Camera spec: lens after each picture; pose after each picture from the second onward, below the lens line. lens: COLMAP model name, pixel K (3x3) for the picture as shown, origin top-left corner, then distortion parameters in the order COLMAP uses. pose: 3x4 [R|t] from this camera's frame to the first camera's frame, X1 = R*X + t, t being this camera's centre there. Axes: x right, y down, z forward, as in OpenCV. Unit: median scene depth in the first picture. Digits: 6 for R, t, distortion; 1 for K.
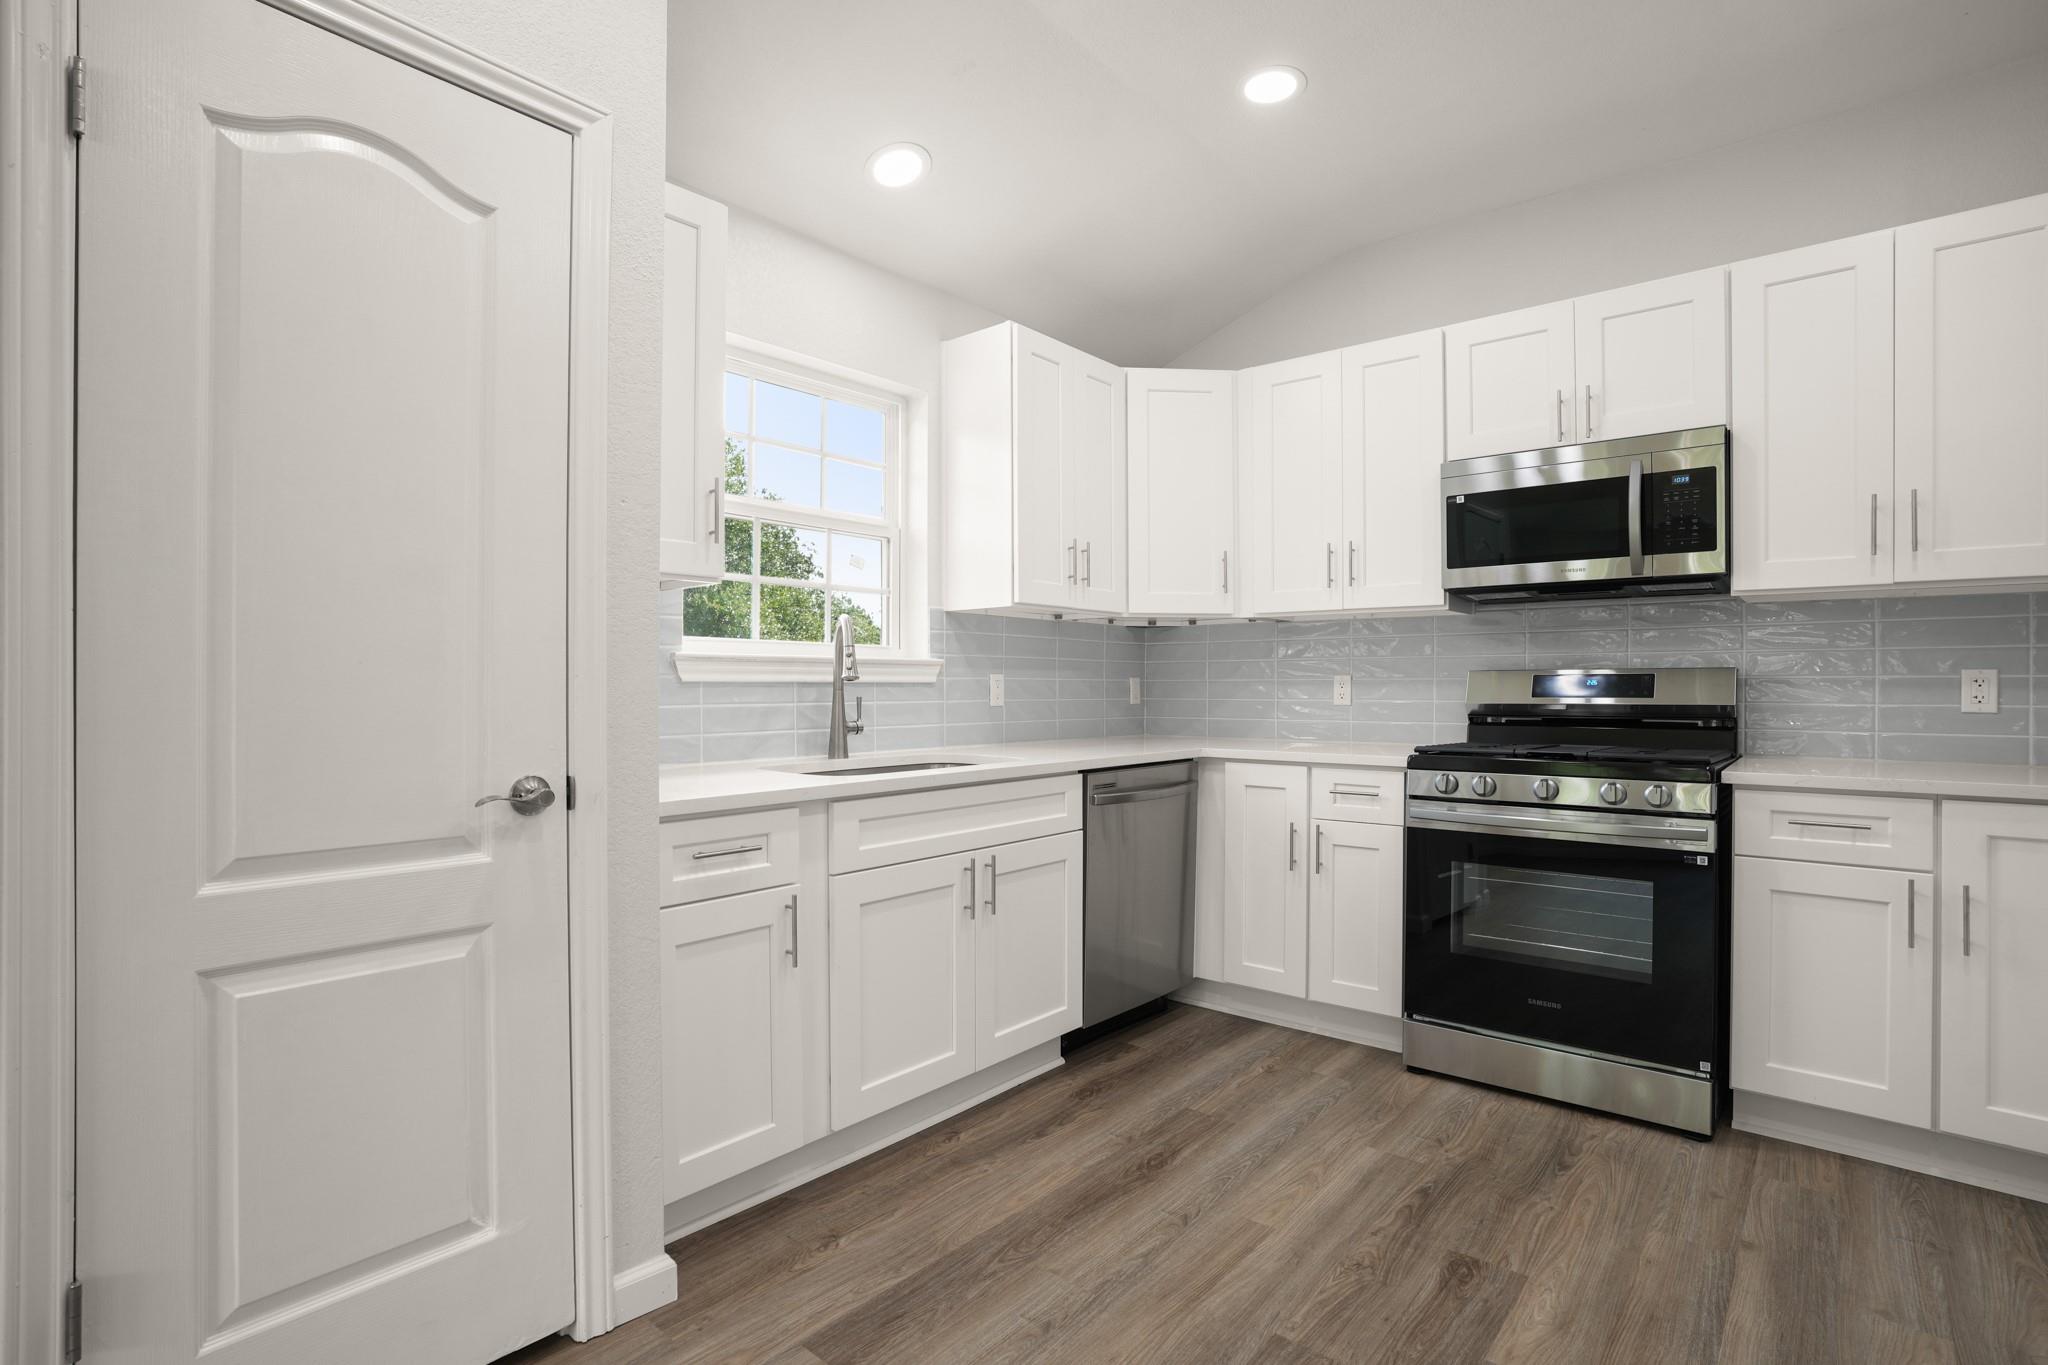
lens RADIAL K [[990.8, 0, 1025.5], [0, 990.8, 671.2], [0, 0, 1]] dist [-0.069054, 0.030860]
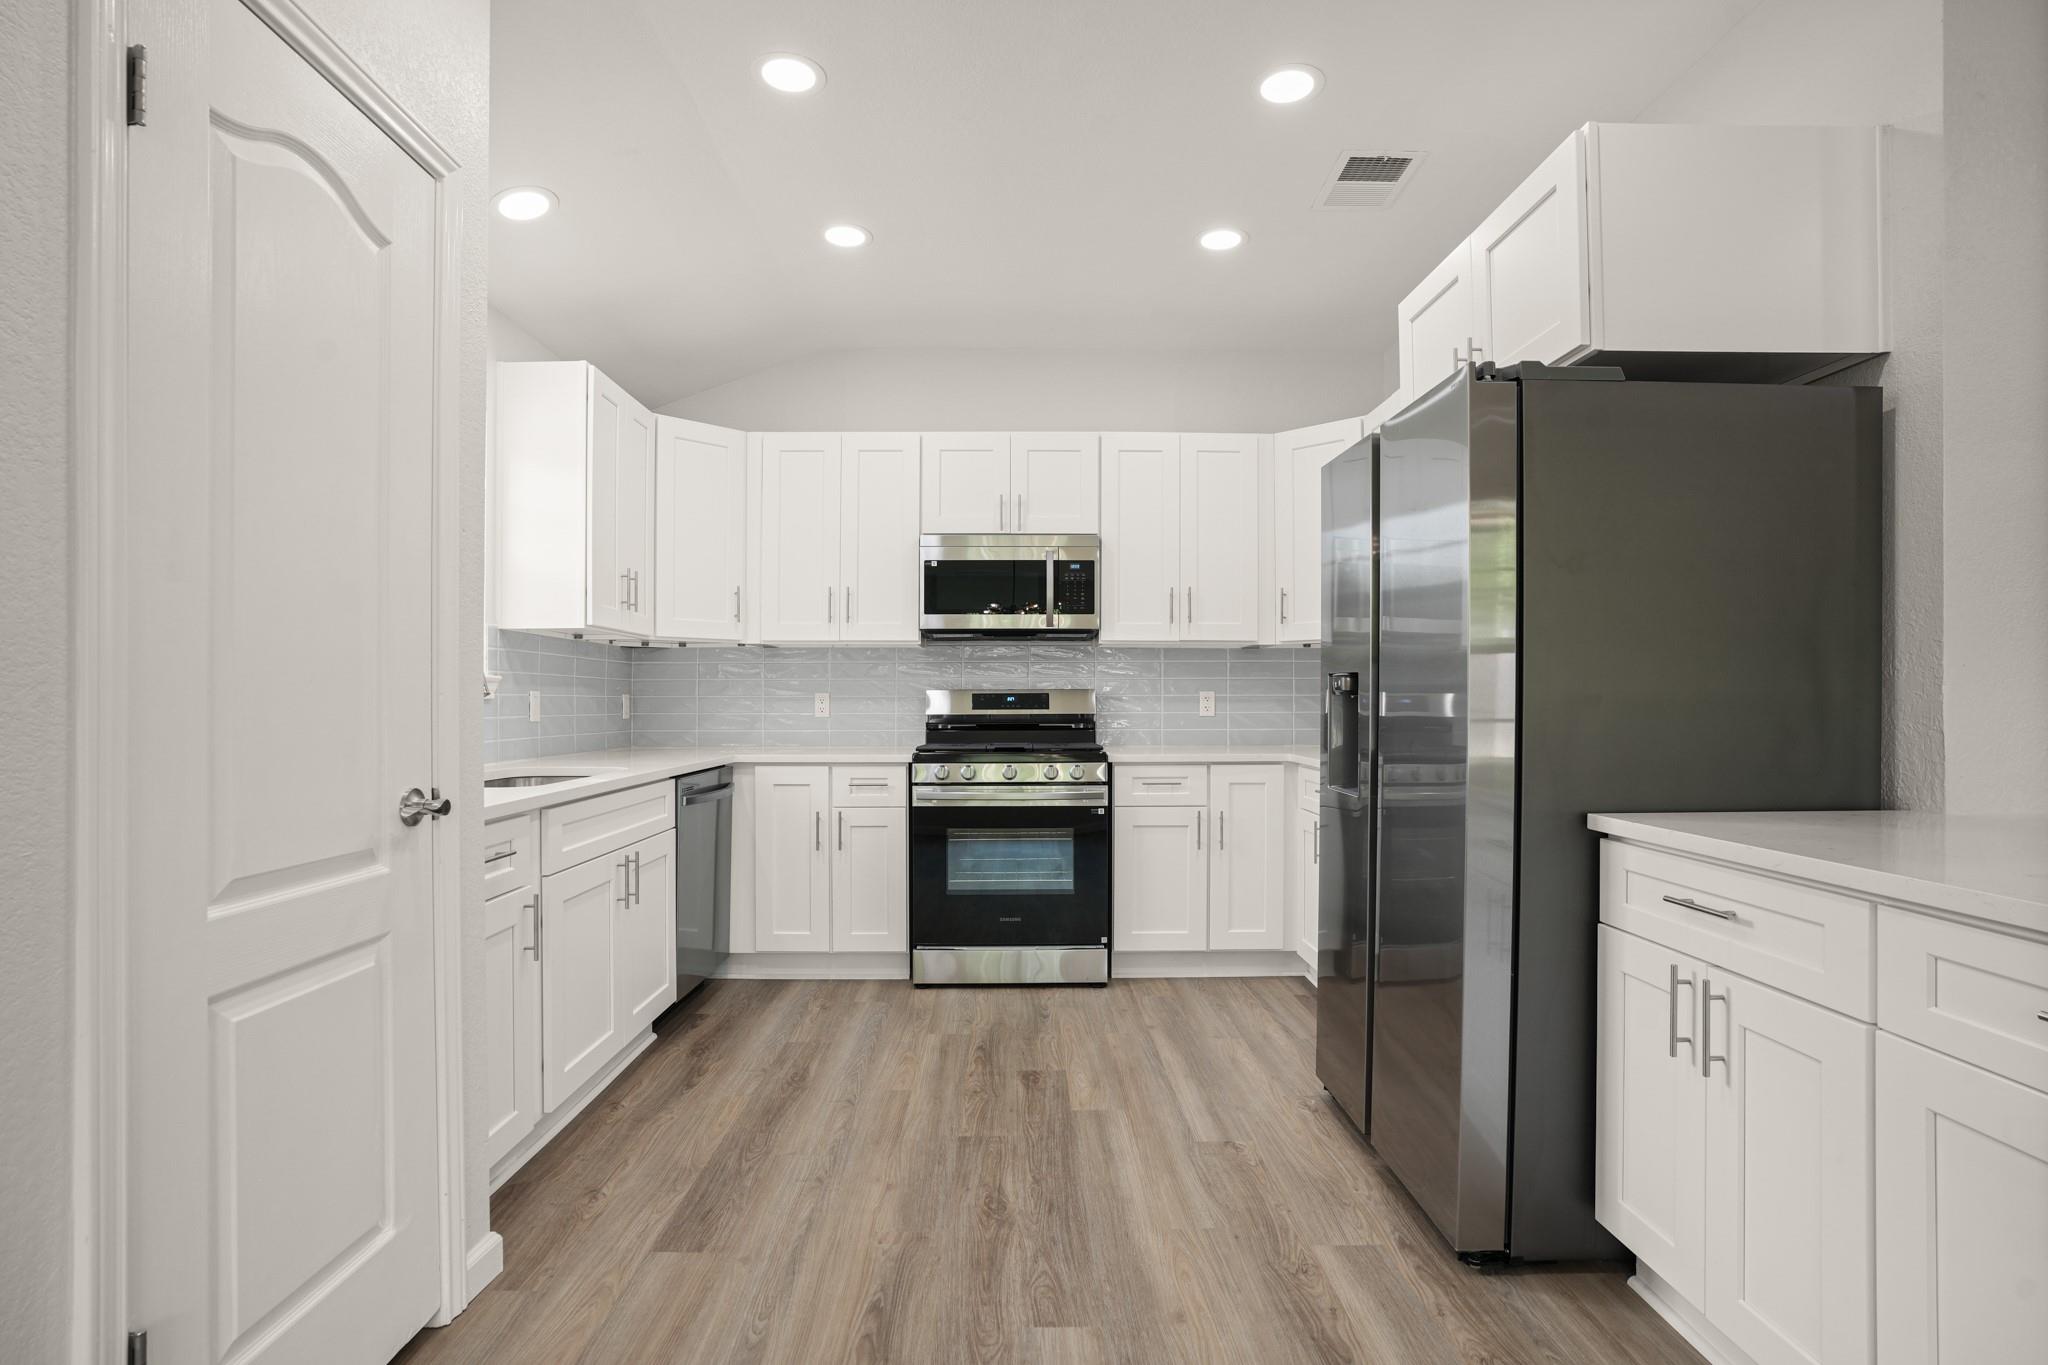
lens RADIAL K [[990.8, 0, 1025.5], [0, 990.8, 671.2], [0, 0, 1]] dist [-0.069054, 0.030860]
pose [[0.752470, 0.017652, 0.658390, -0.430047], [-0.006953, 0.999798, -0.018860, -0.002295], [-0.658590, 0.009614, 0.752441, -0.136020]]
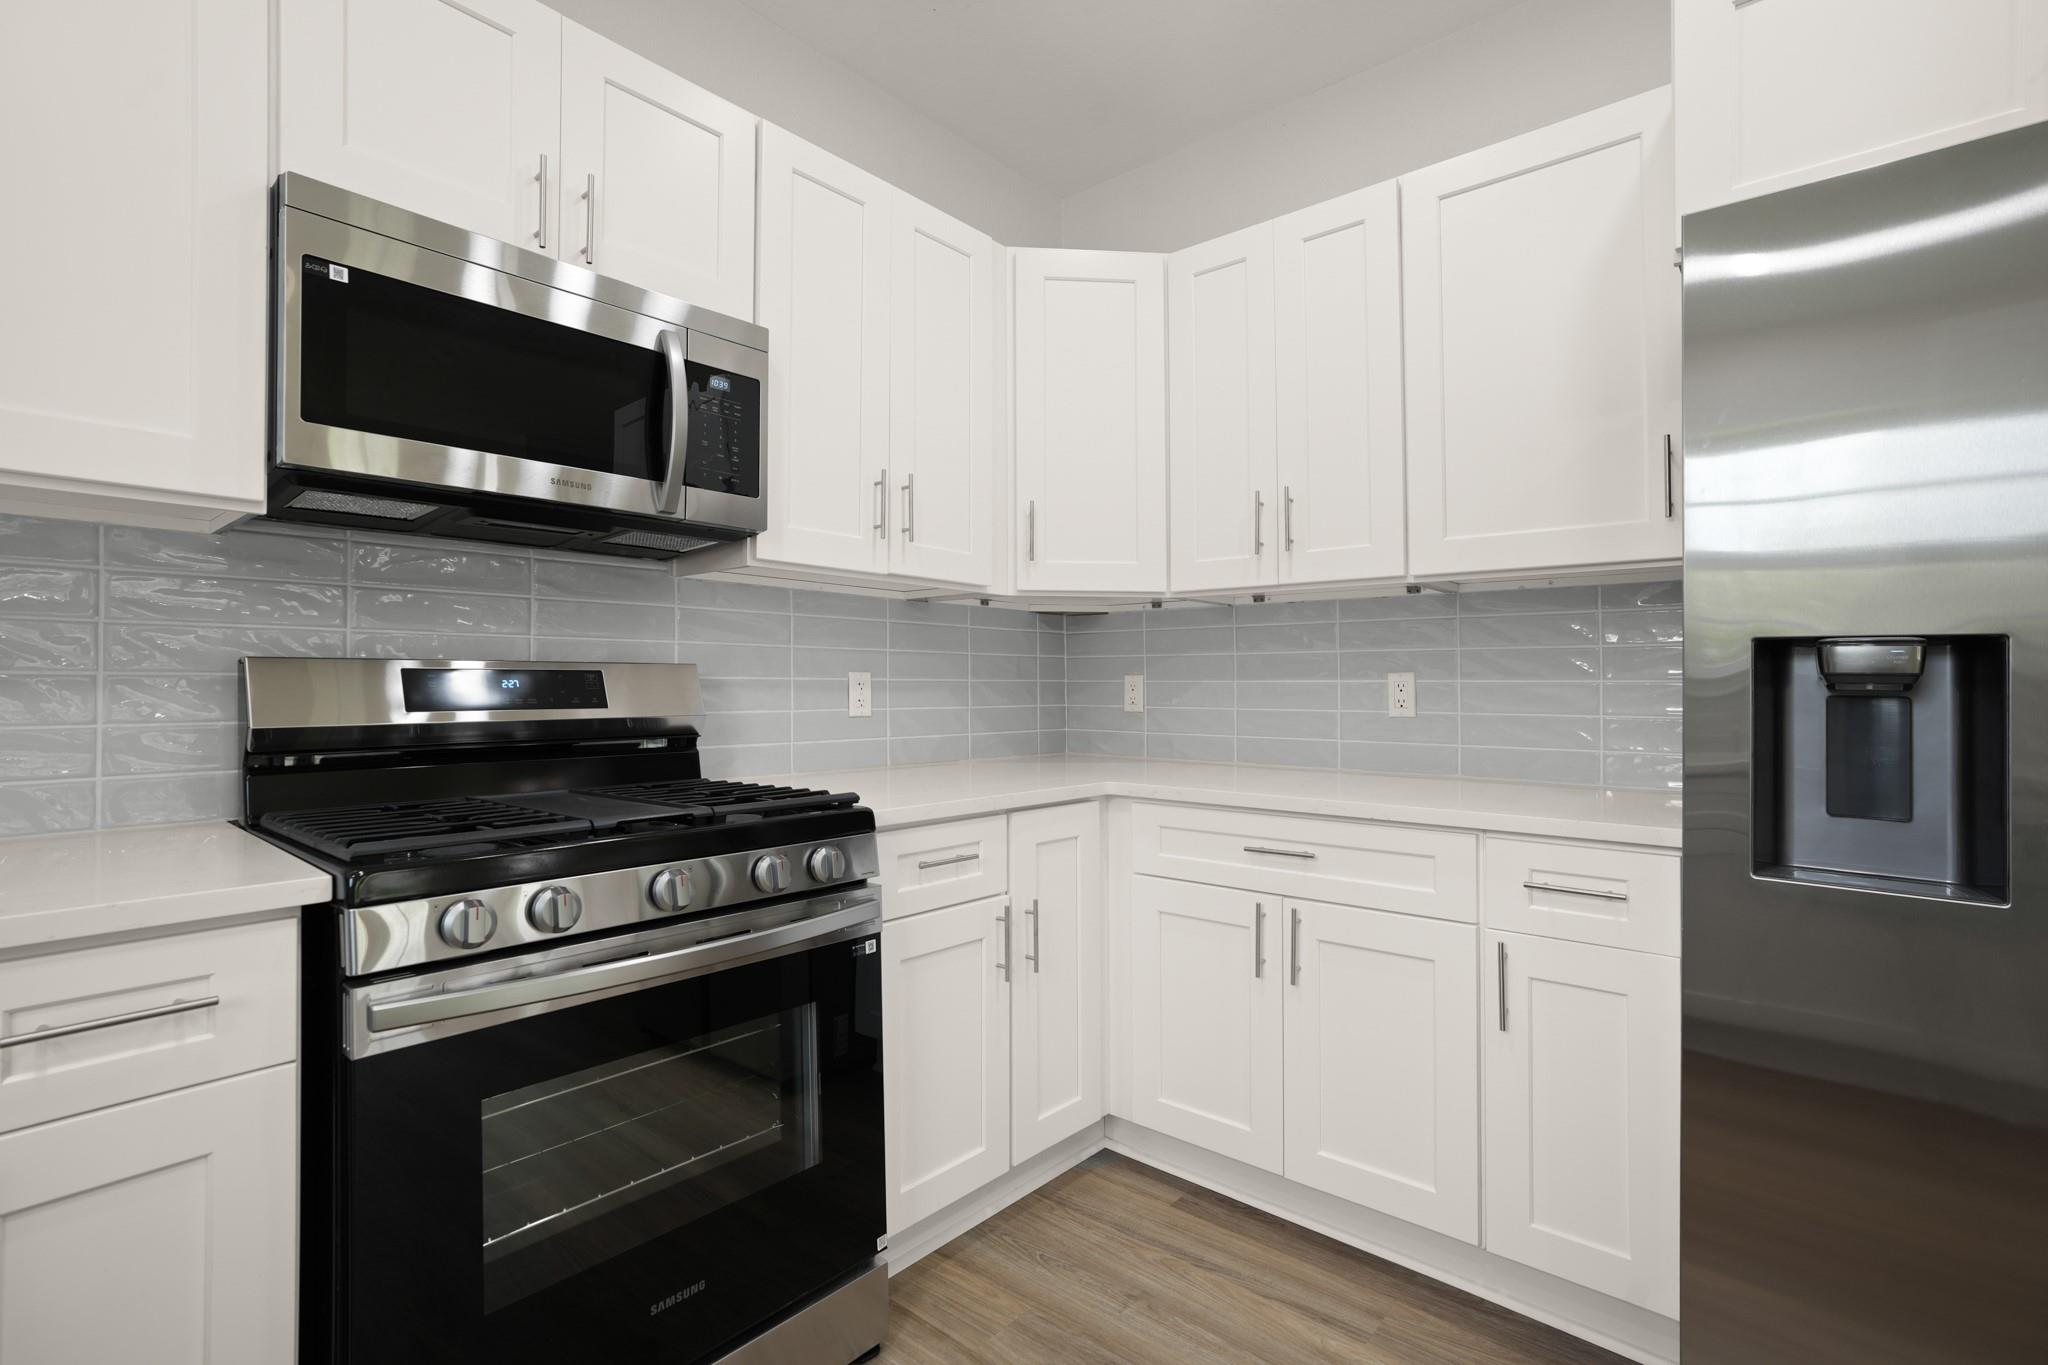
lens RADIAL K [[942.5, 0, 1024.0], [0, 942.5, 682.5], [0, 0, 1]] dist [-0.043740, 0.024161]
pose [[0.019331, 0.002458, 0.999810, 0.034906], [-0.017708, 0.999841, -0.002115, 0.007753], [-0.999656, -0.017663, 0.019371, 0.805138]]
